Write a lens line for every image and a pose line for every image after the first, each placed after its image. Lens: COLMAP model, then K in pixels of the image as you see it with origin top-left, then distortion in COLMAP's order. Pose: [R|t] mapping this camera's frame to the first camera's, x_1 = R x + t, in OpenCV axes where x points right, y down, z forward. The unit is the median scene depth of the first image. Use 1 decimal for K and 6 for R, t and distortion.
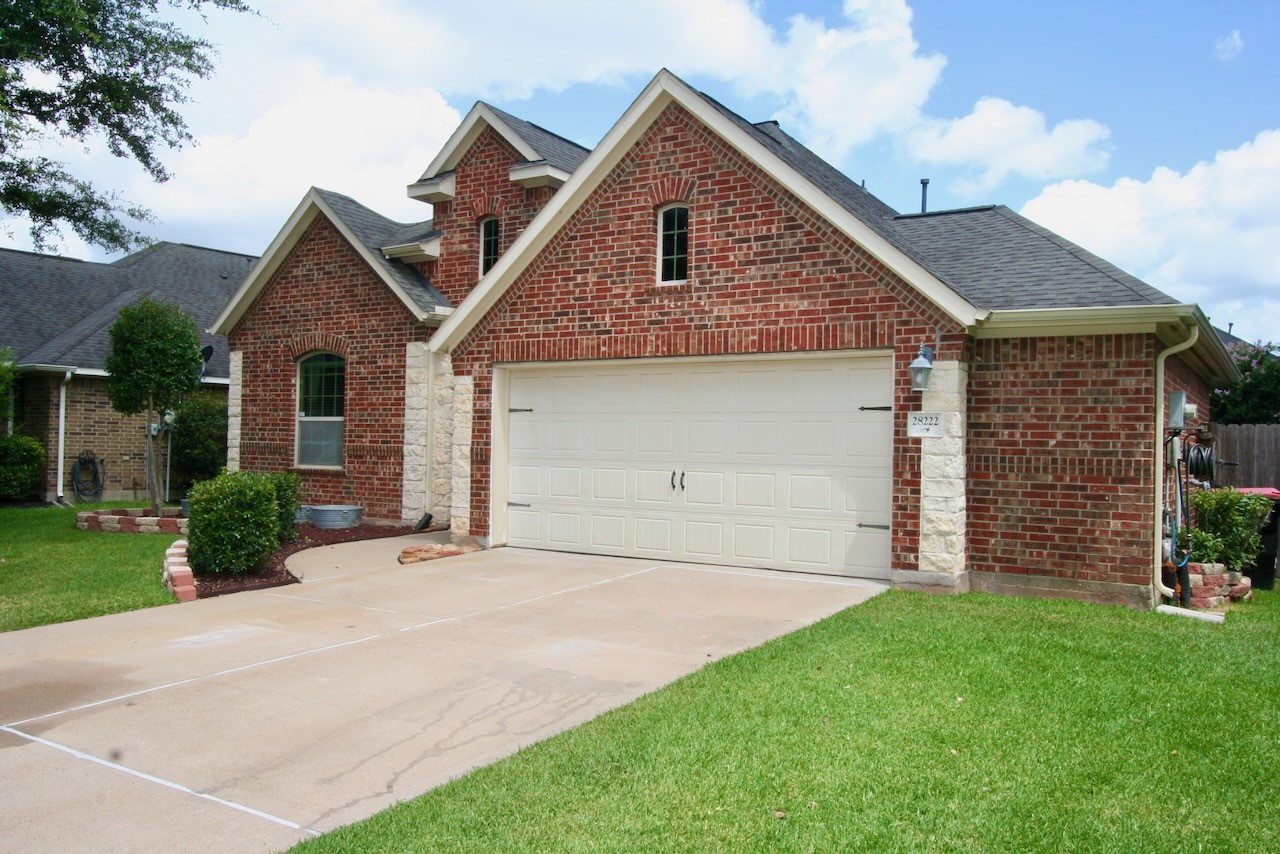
lens RADIAL K [[1015.0, 0, 638.6], [0, 1015.0, 424.9], [0, 0, 1]] dist [-0.011358, -0.003263]
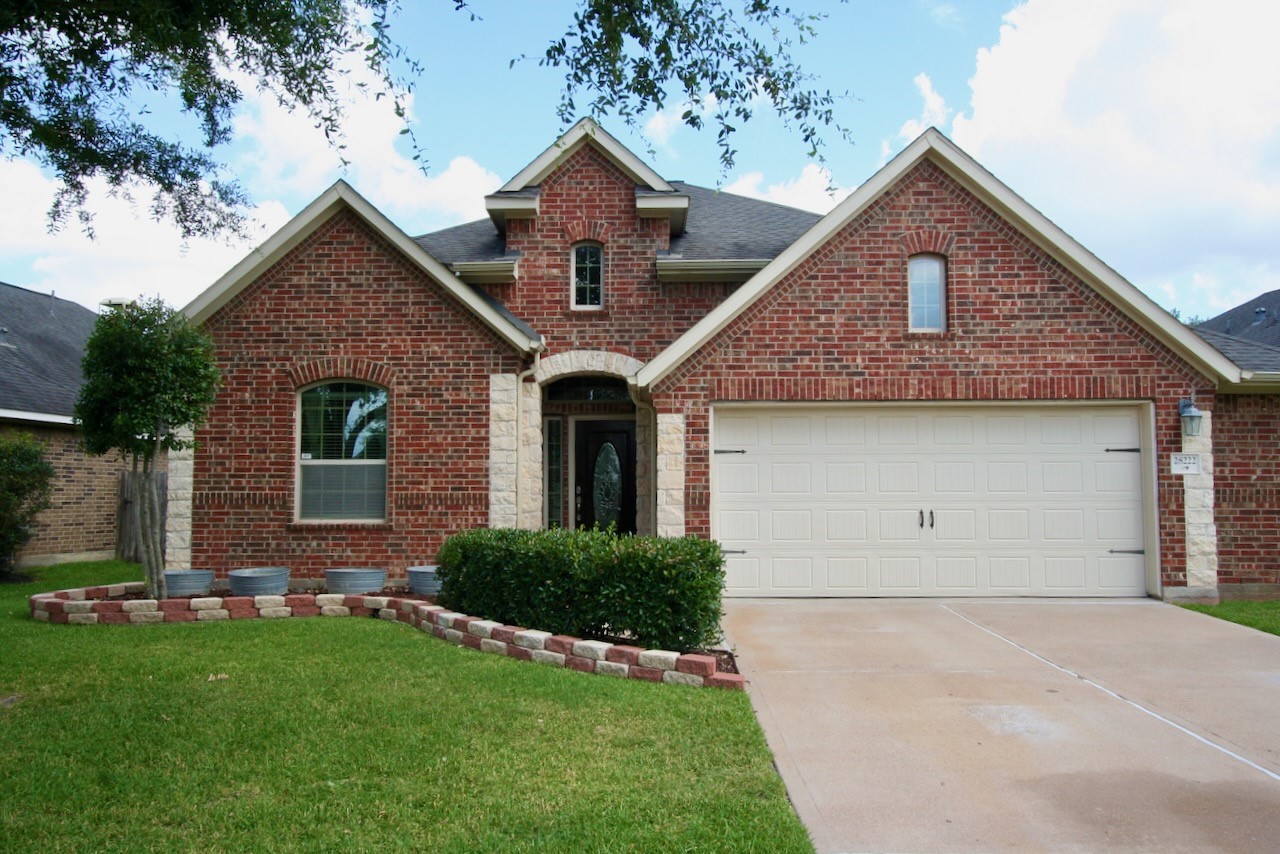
lens RADIAL K [[943.0, 0, 639.3], [0, 943.0, 428.5], [0, 0, 1]] dist [-0.011304, 0.013744]
pose [[0.854880, 0.014364, 0.518627, -0.698647], [0.006899, 0.999214, -0.039047, -0.002283], [-0.518780, 0.036958, 0.854108, 0.315487]]
